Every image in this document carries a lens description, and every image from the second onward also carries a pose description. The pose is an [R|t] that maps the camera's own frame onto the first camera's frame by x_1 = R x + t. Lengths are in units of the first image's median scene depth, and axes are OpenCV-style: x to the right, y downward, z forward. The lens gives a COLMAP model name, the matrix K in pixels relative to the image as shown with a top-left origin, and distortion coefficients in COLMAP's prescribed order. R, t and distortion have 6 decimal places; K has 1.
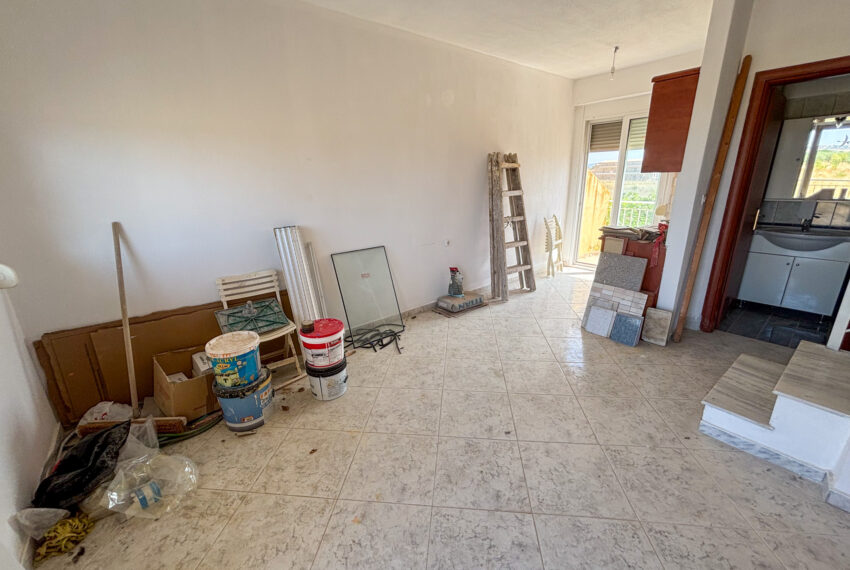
lens RADIAL K [[345.1, 0, 424.8], [0, 345.1, 284.0], [0, 0, 1]] dist [0.001395, -0.000201]
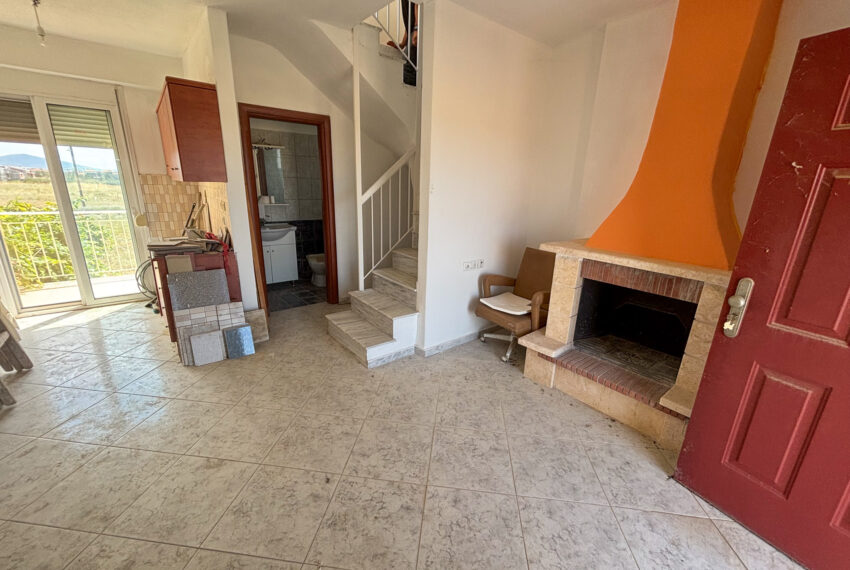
lens RADIAL K [[345.1, 0, 424.8], [0, 345.1, 284.0], [0, 0, 1]] dist [0.001395, -0.000201]
pose [[0.010834, -0.254489, 0.967015, -0.298105], [0.262458, 0.933889, 0.242831, -0.113680], [-0.964883, 0.251170, 0.076910, 0.355603]]
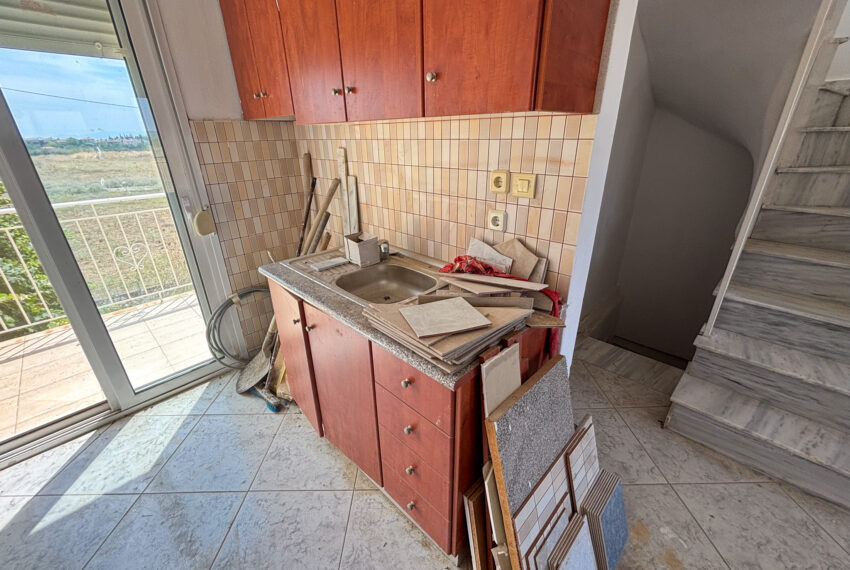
lens RADIAL K [[346.0, 0, 426.3], [0, 346.0, 284.0], [0, 0, 1]] dist [-0.000373, -0.000490]
pose [[-0.109201, -0.370648, 0.922331, 0.318340], [0.309739, 0.868996, 0.385886, -0.310365], [-0.944530, 0.327821, 0.019909, 1.035693]]
